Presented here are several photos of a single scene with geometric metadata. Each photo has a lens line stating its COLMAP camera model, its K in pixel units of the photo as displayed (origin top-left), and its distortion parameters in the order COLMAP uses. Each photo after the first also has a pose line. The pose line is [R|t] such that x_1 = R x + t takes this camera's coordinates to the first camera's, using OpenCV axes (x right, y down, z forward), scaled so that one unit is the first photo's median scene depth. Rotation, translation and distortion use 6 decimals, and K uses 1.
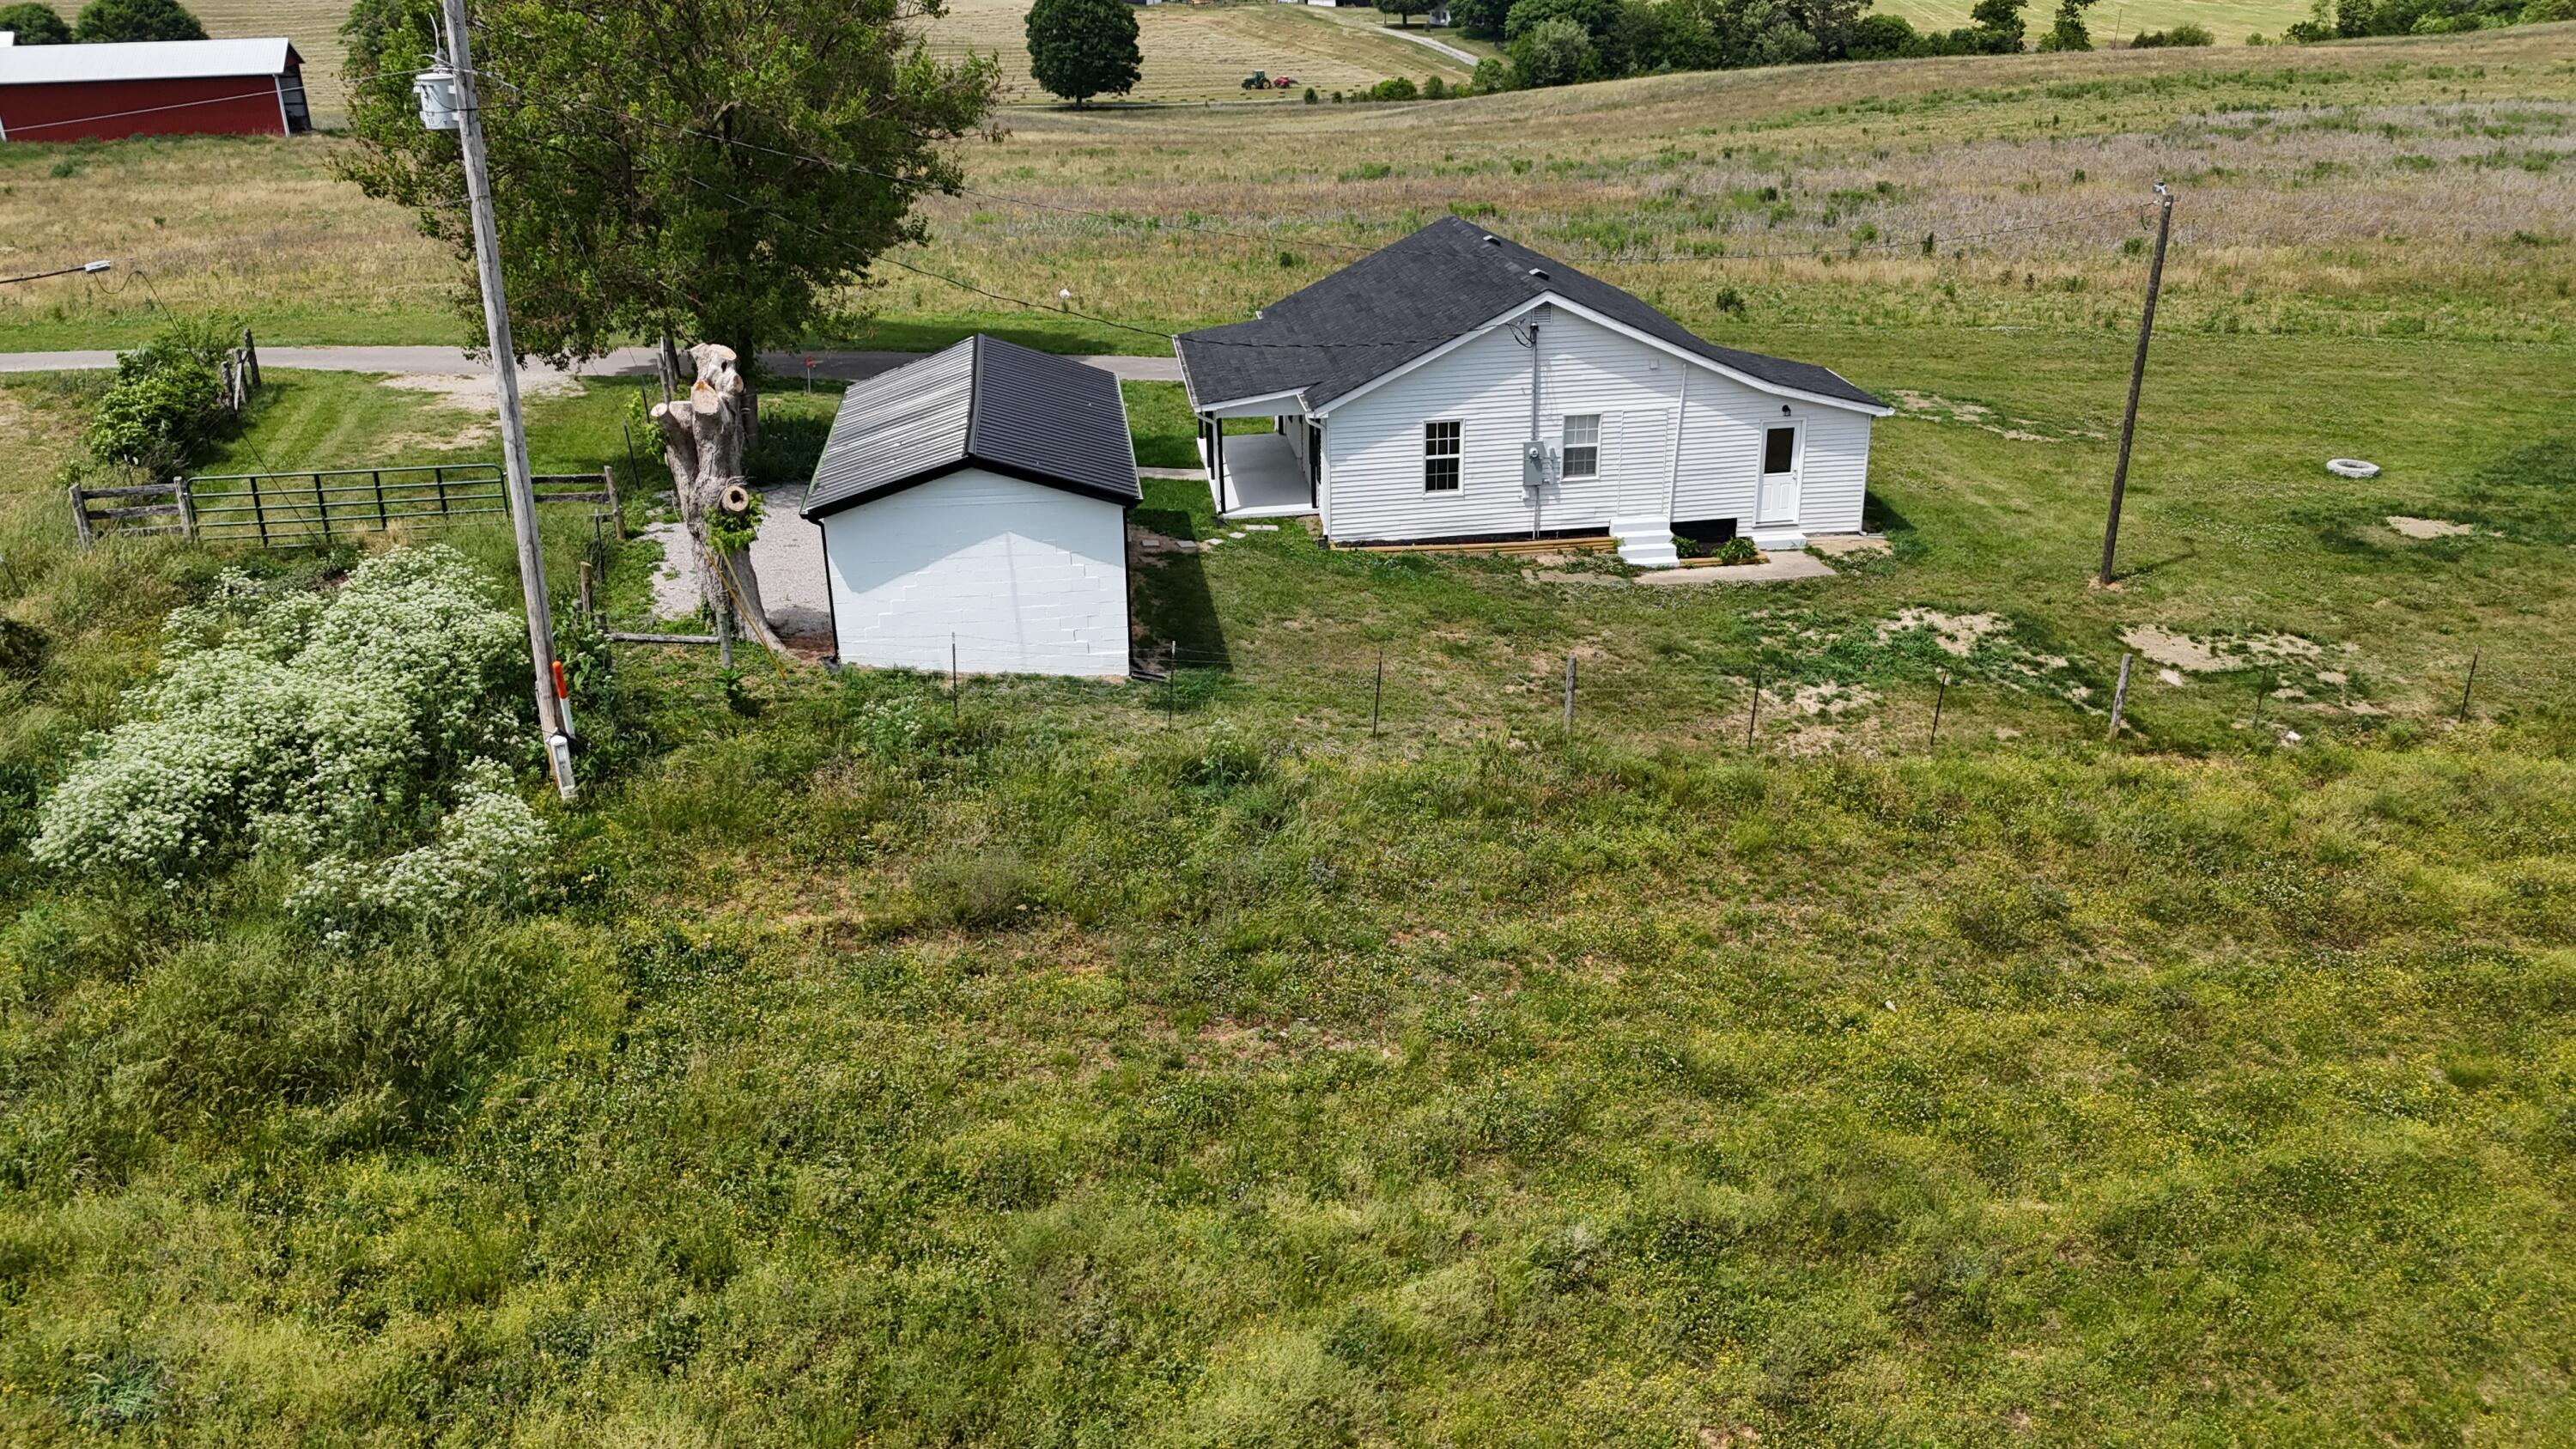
lens RADIAL K [[1899.0, 0, 1292.5], [0, 1899.0, 708.0], [0, 0, 1]] dist [0.094116, -0.114417]
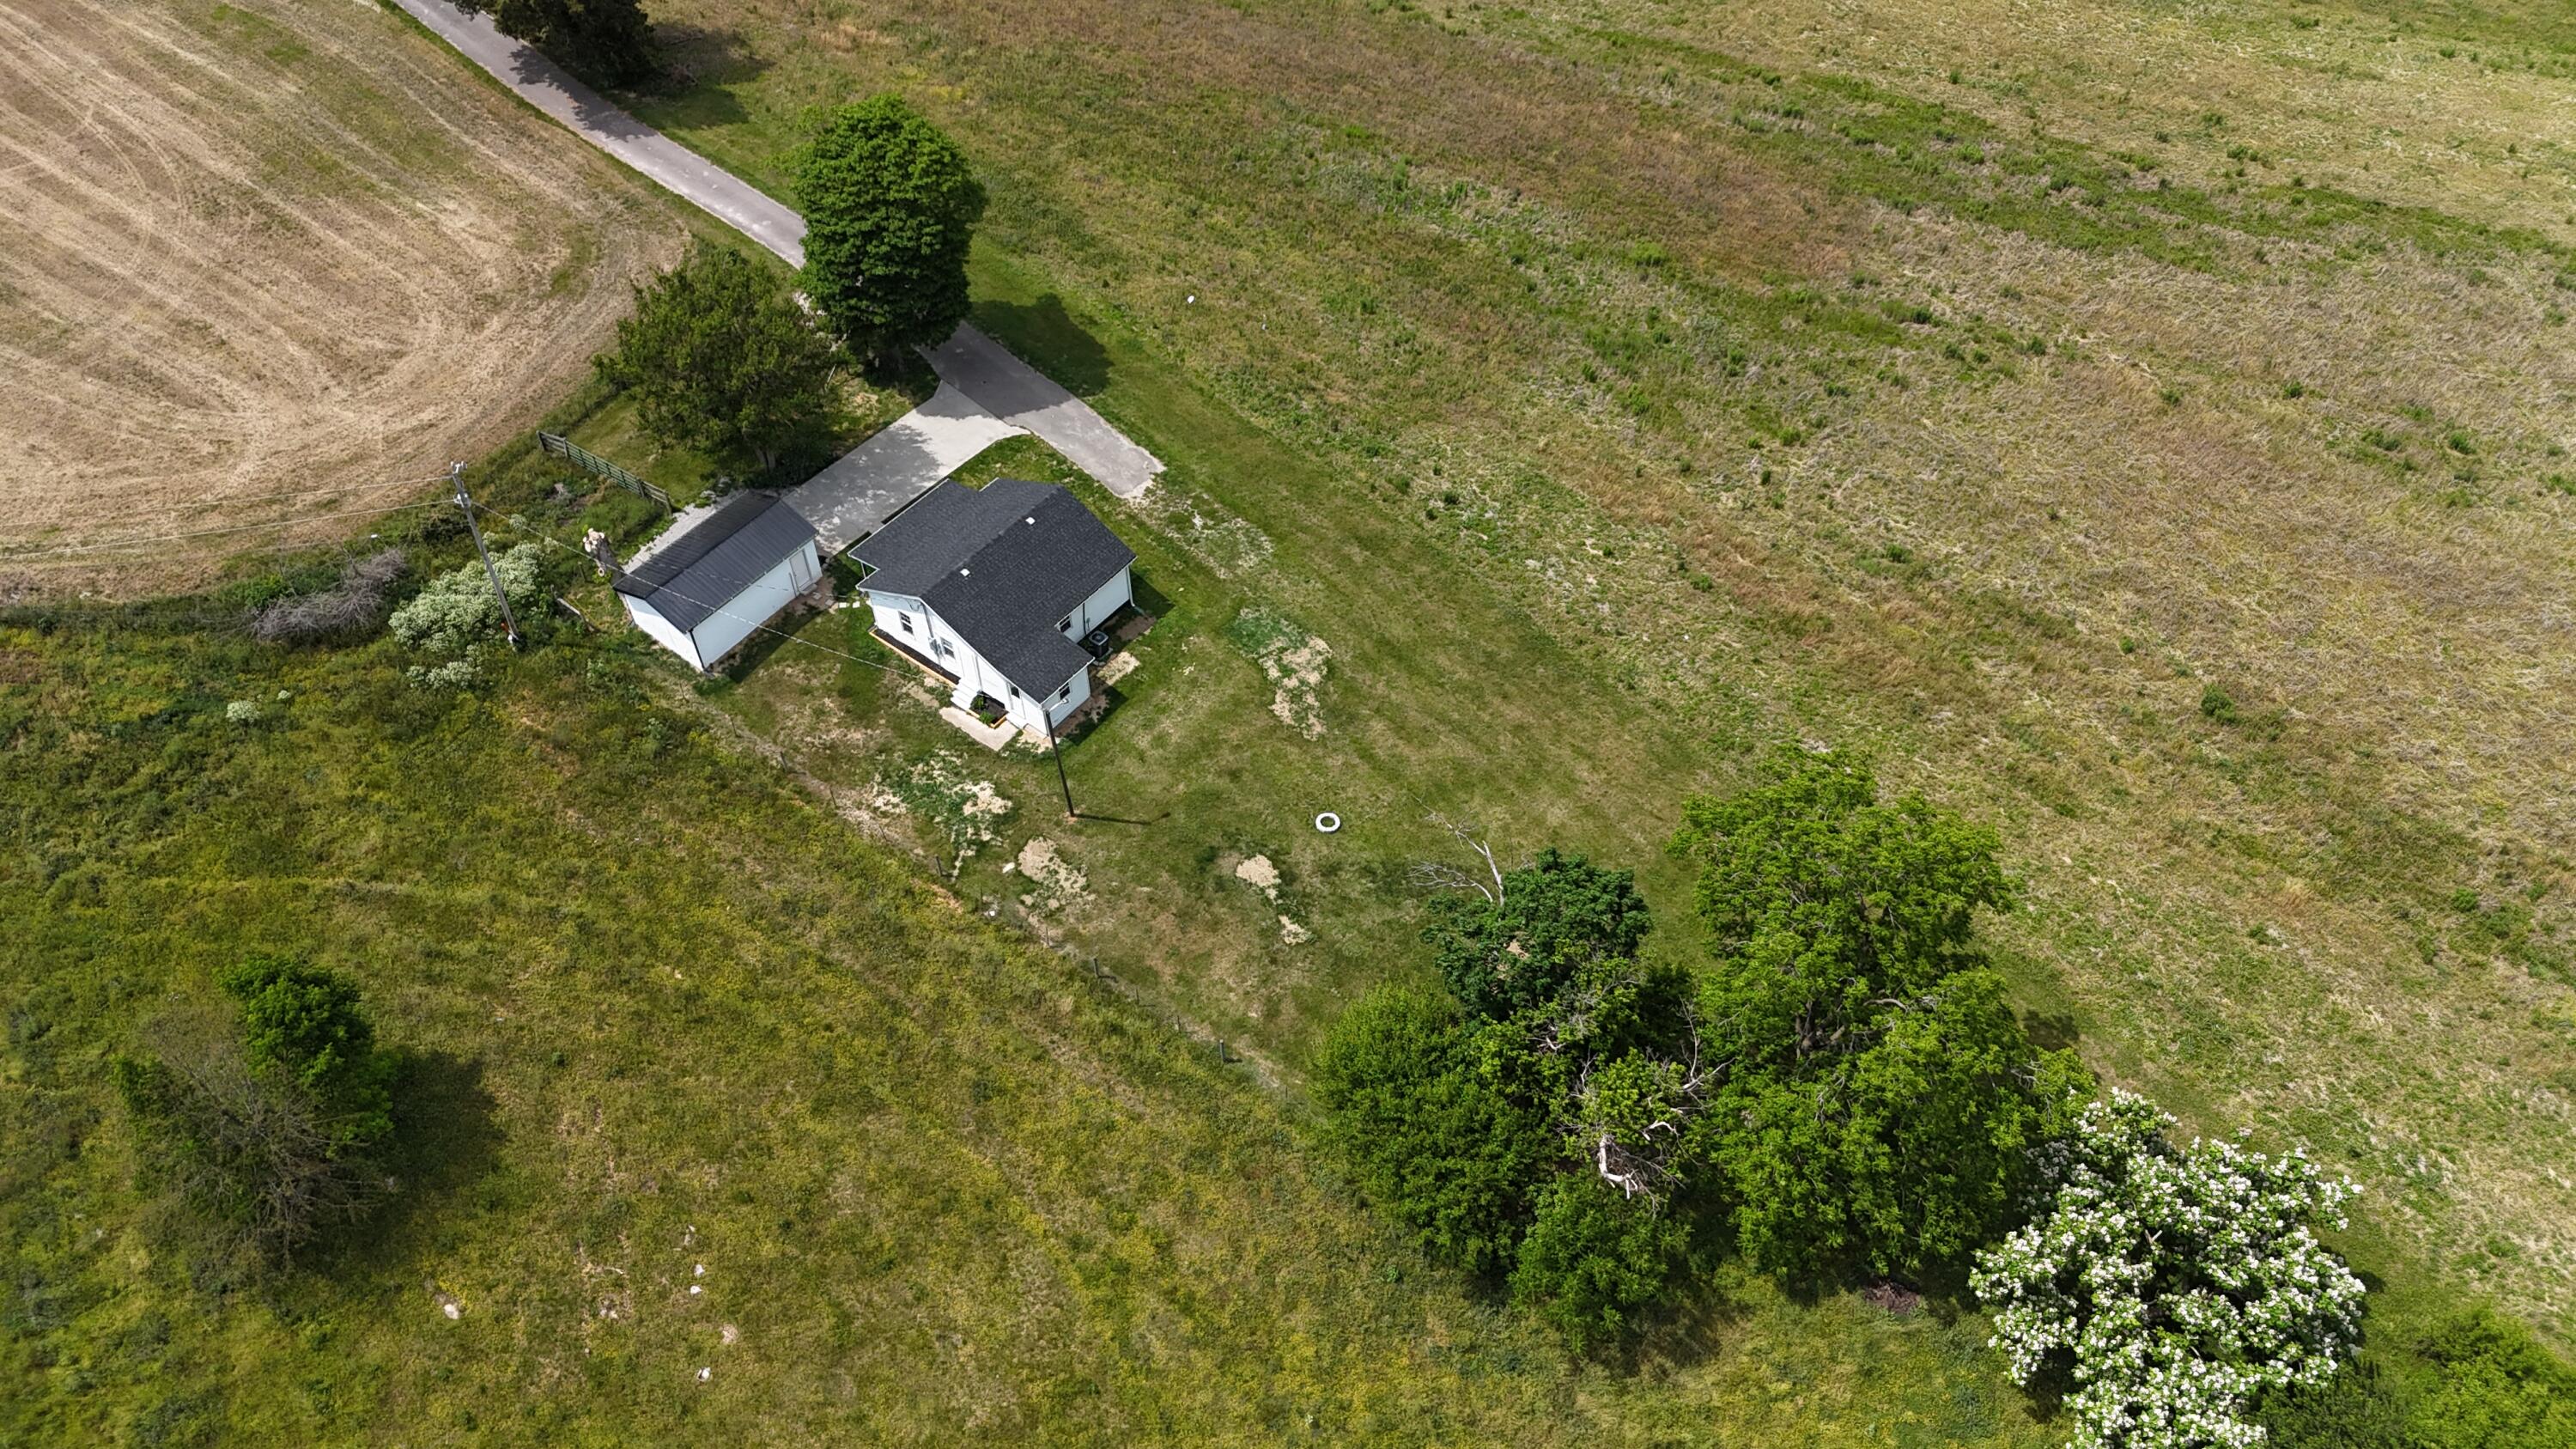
lens RADIAL K [[1890.9, 0, 1288.0], [0, 1890.9, 724.5], [0, 0, 1]] dist [0.084577, -0.097754]
pose [[0.712558, 0.532125, -0.457279, 1.692417], [-0.271742, 0.810197, 0.519363, -1.498247], [0.646852, -0.245814, 0.721913, -0.479194]]
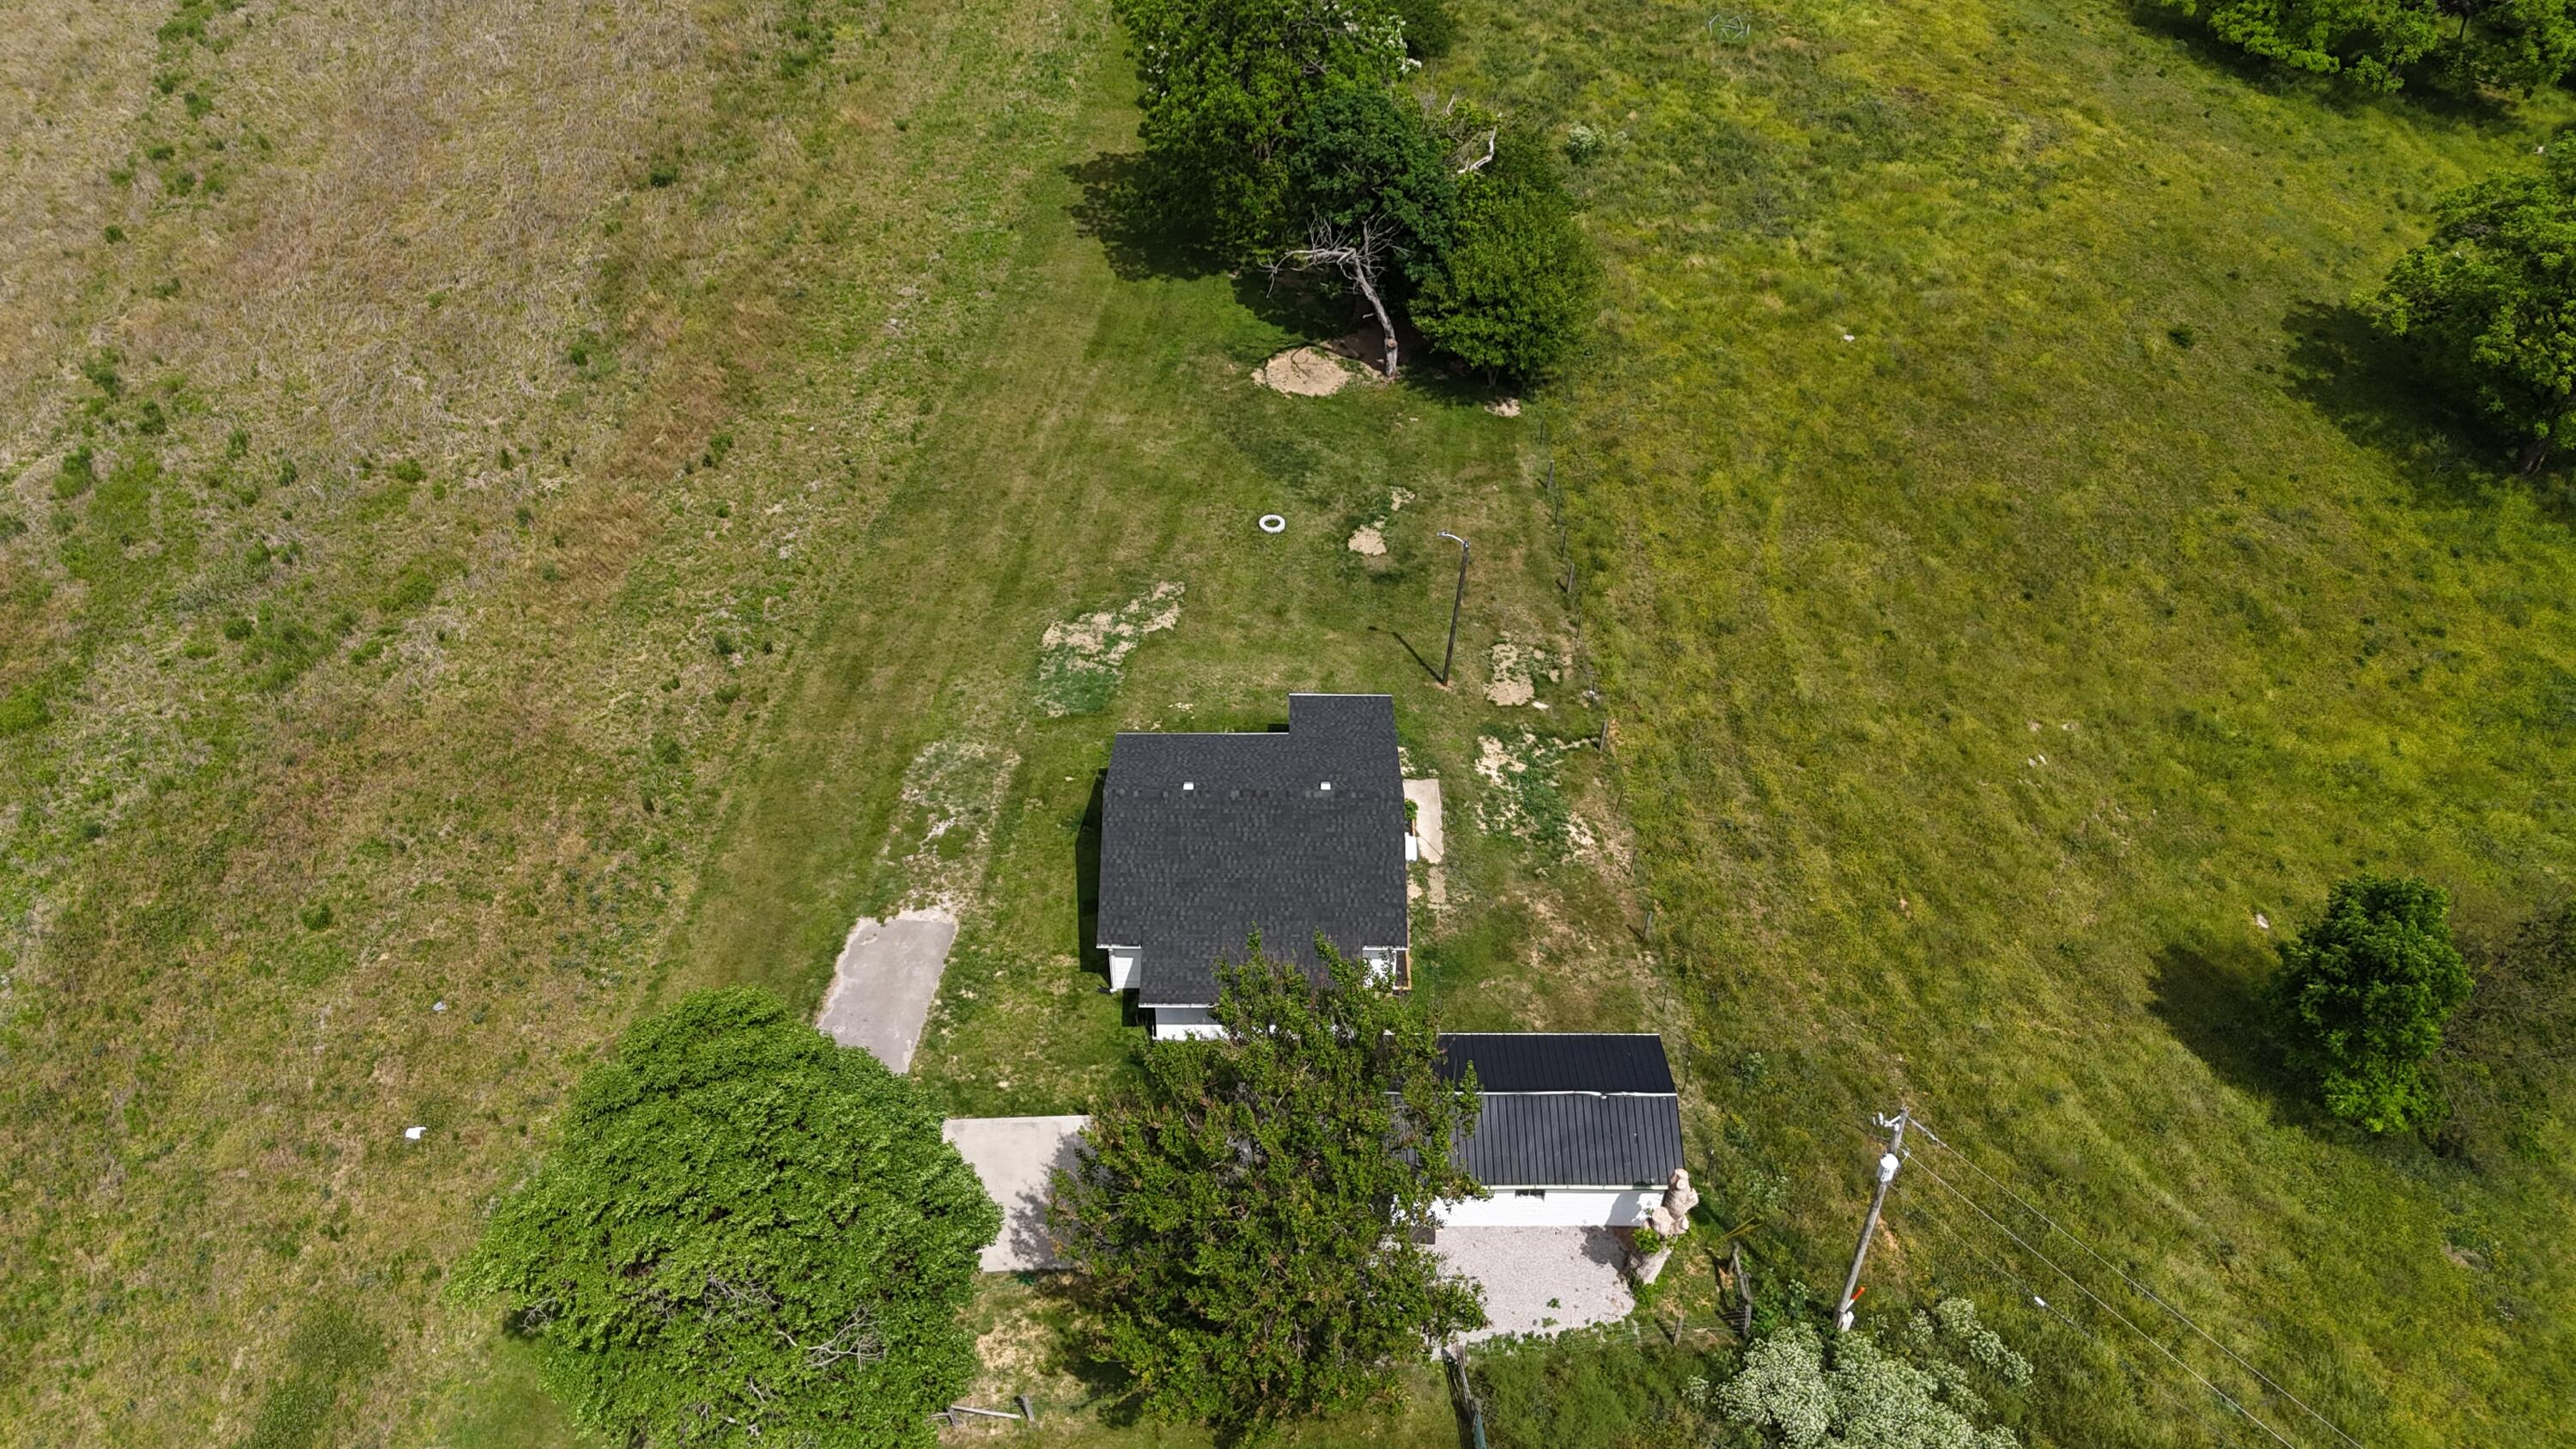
lens RADIAL K [[1890.9, 0, 1288.0], [0, 1890.9, 724.5], [0, 0, 1]] dist [0.084577, -0.097754]
pose [[0.119937, -0.703759, 0.700241, -1.035179], [0.379688, 0.684227, 0.622632, -1.378502], [-0.917307, 0.191196, 0.349273, 0.513236]]
